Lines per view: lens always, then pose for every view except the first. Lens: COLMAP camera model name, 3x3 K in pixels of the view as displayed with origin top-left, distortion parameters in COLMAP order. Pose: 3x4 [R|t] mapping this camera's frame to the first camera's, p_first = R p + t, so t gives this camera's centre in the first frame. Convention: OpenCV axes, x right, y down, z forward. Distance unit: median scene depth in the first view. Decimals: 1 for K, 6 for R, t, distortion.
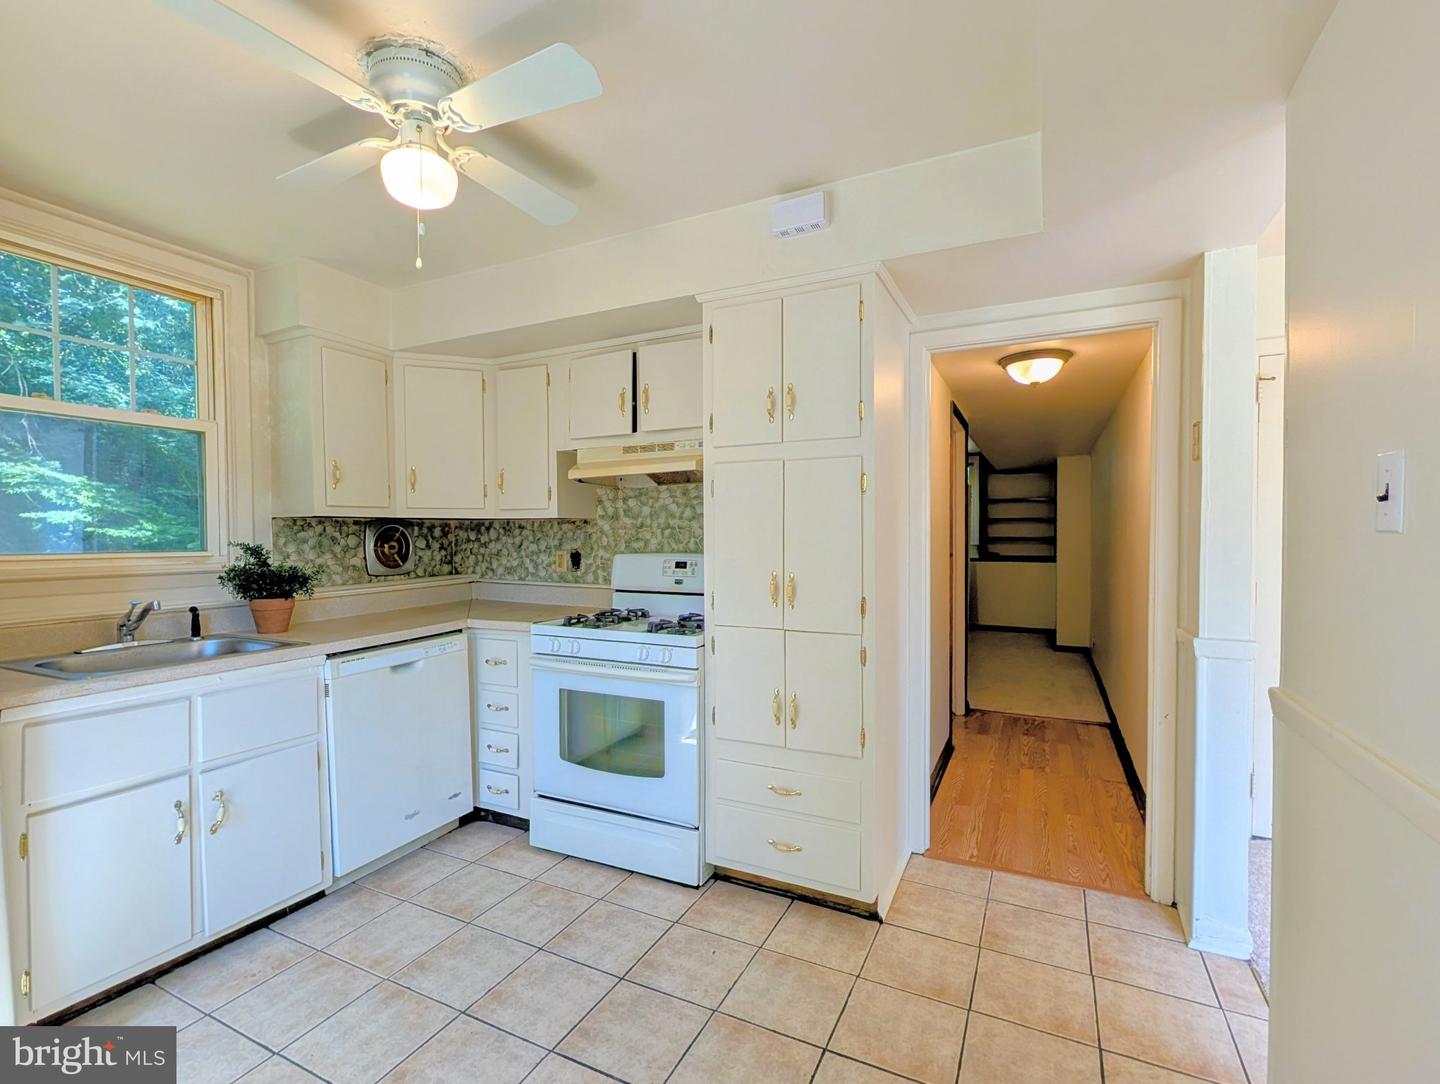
lens RADIAL K [[664.6, 0, 721.1], [0, 664.6, 551.4], [0, 0, 1]] dist [0.001137, -0.000115]
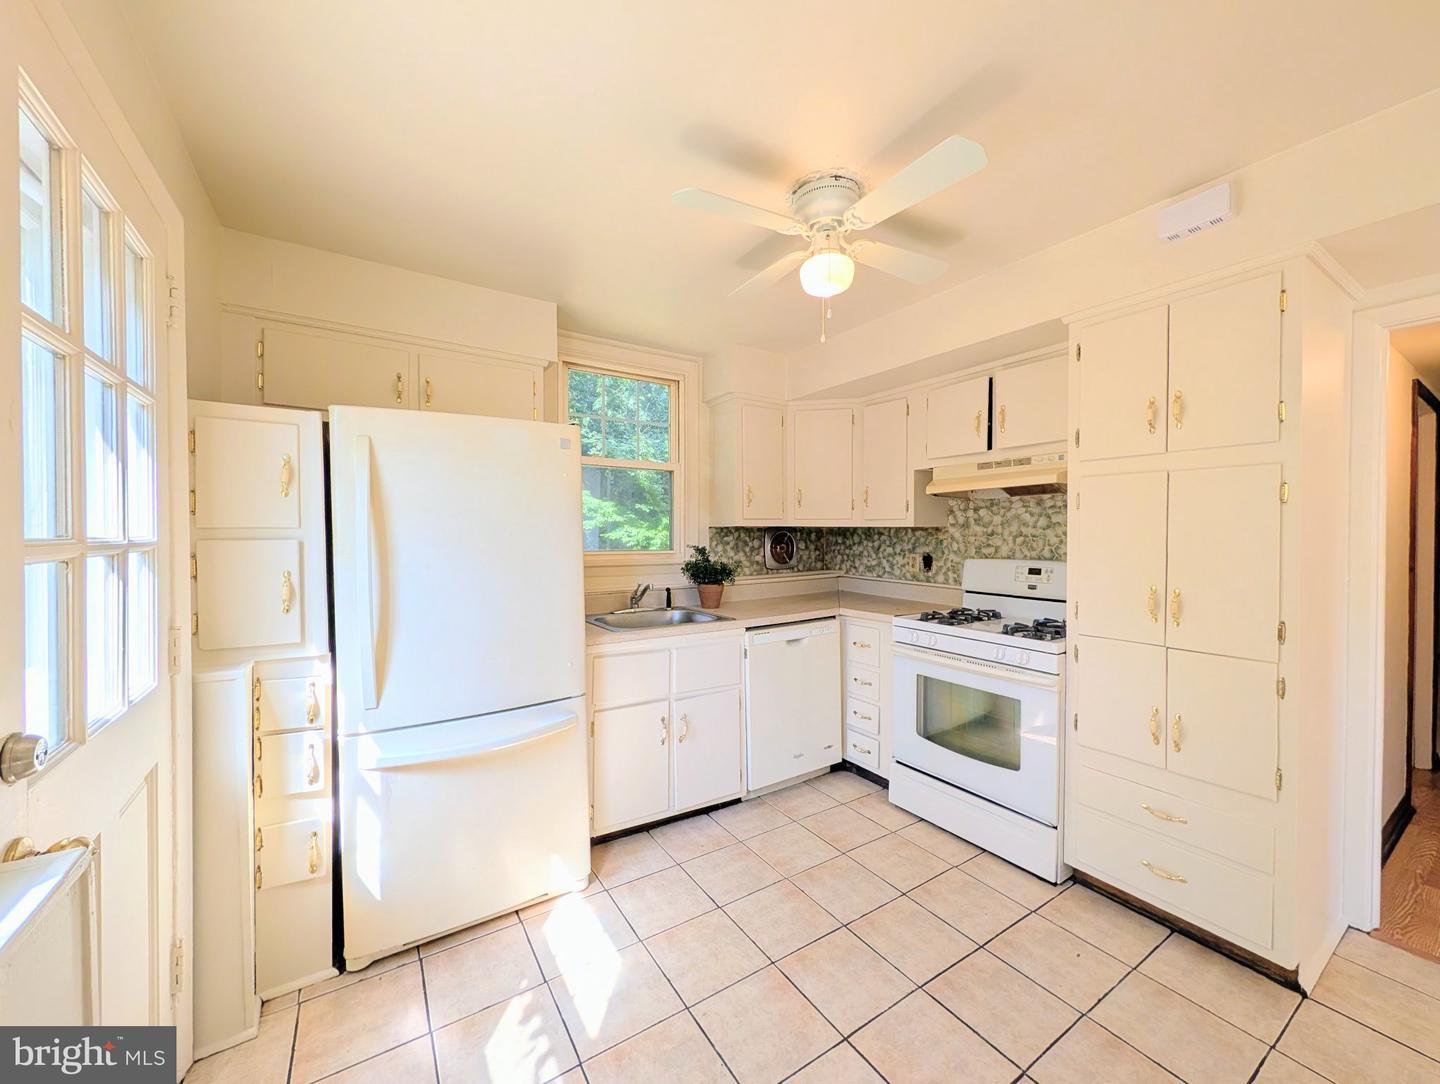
lens RADIAL K [[558.1, 0, 717.8], [0, 558.1, 540.4], [0, 0, 1]] dist [0.000014, 0.000143]
pose [[0.856249, 0.012450, -0.516413, -0.037560], [-0.017496, 0.999835, -0.004904, -0.017350], [0.516266, 0.013234, 0.856326, -0.025040]]
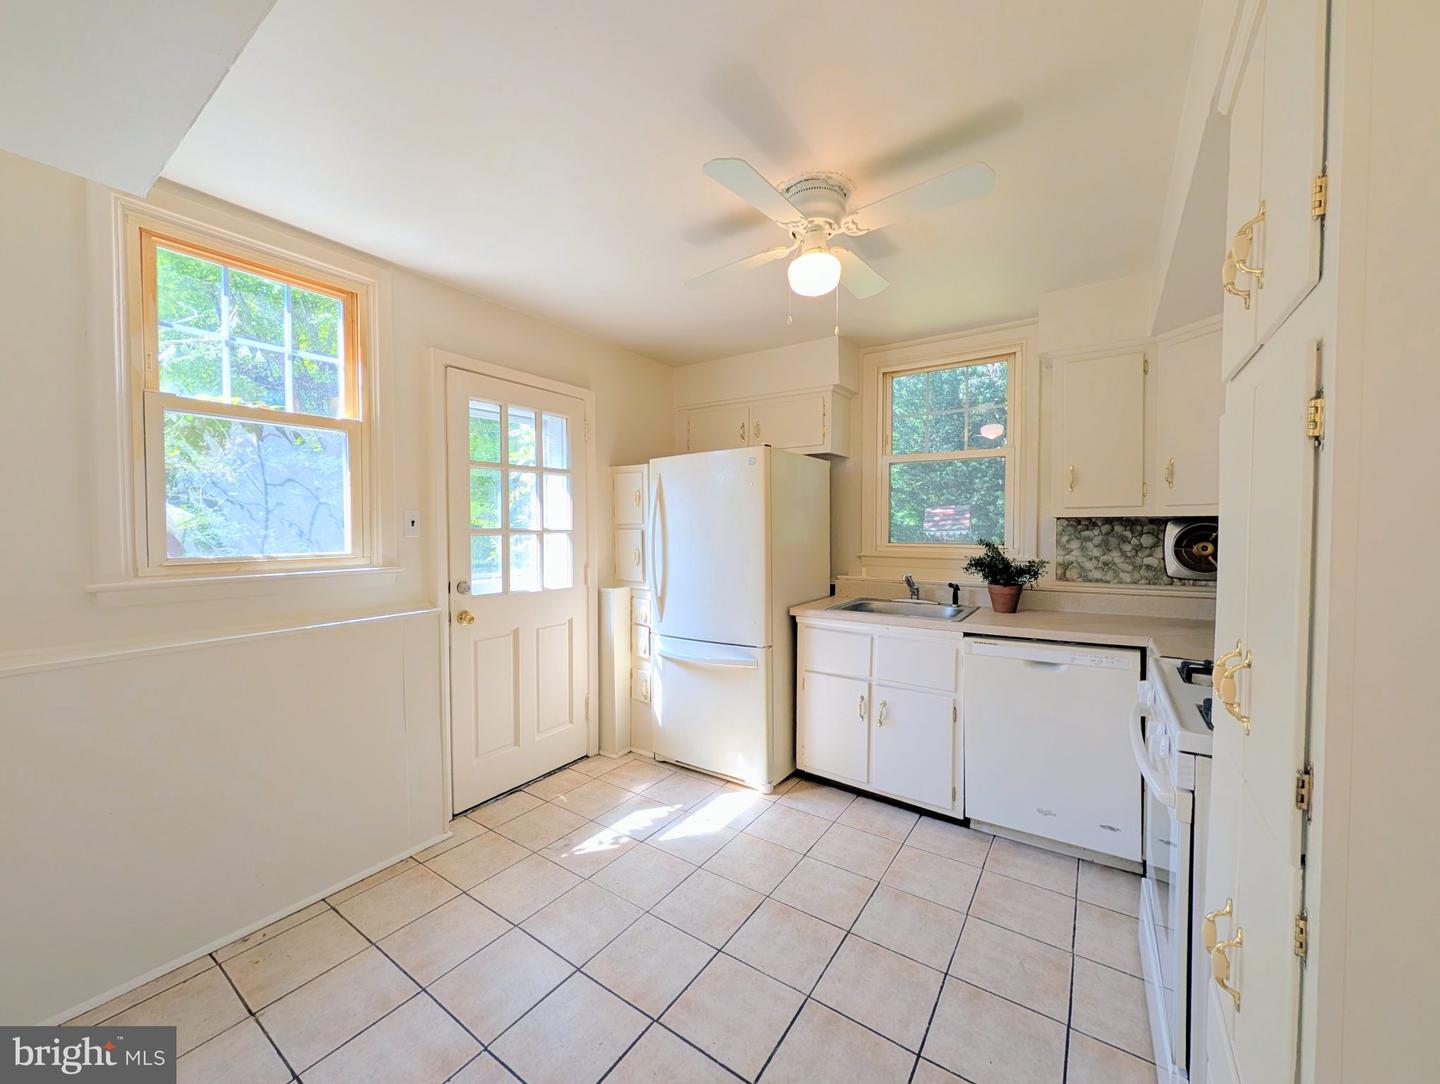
lens RADIAL K [[558.1, 0, 717.8], [0, 558.1, 540.4], [0, 0, 1]] dist [0.000014, 0.000143]
pose [[-0.147317, 0.031295, -0.988594, 0.418088], [-0.022742, 0.999128, 0.035017, -0.035365], [0.988828, 0.027641, -0.146477, 0.587525]]
